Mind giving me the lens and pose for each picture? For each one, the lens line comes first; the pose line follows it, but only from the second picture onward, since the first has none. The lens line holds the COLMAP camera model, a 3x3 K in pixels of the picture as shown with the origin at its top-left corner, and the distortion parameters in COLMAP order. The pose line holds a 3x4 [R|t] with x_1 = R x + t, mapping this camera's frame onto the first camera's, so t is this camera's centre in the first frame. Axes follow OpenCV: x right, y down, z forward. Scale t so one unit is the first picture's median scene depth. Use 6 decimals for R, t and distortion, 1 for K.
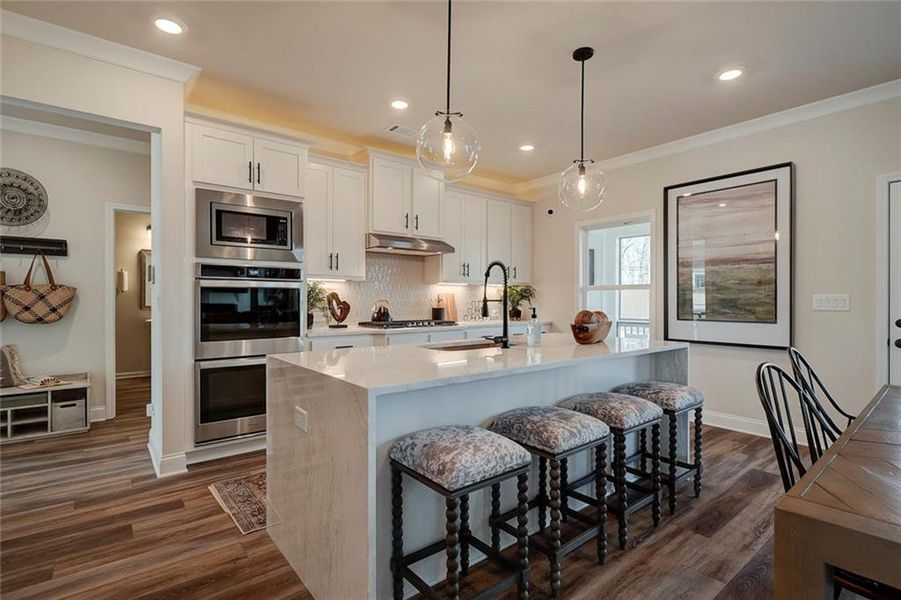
lens RADIAL K [[428.8, 0, 457.2], [0, 428.8, 303.6], [0, 0, 1]] dist [0.003830, 0.000353]
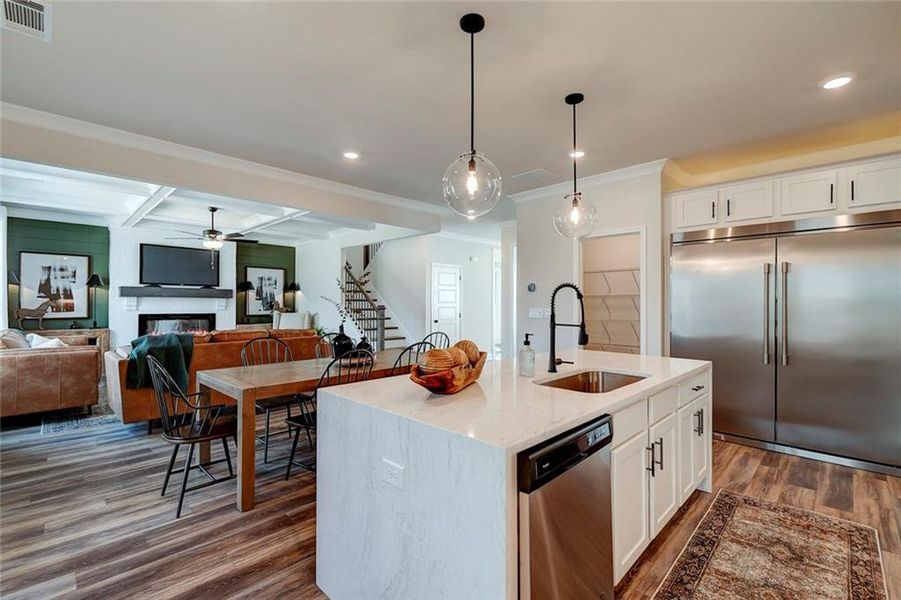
lens RADIAL K [[399.6, 0, 455.5], [0, 399.6, 299.7], [0, 0, 1]] dist [0.002259, -0.002772]
pose [[-0.993165, -0.004425, -0.116639, 0.315274], [-0.004034, 0.999985, -0.003589, -0.045315], [0.116653, -0.003094, -0.993168, 1.360696]]
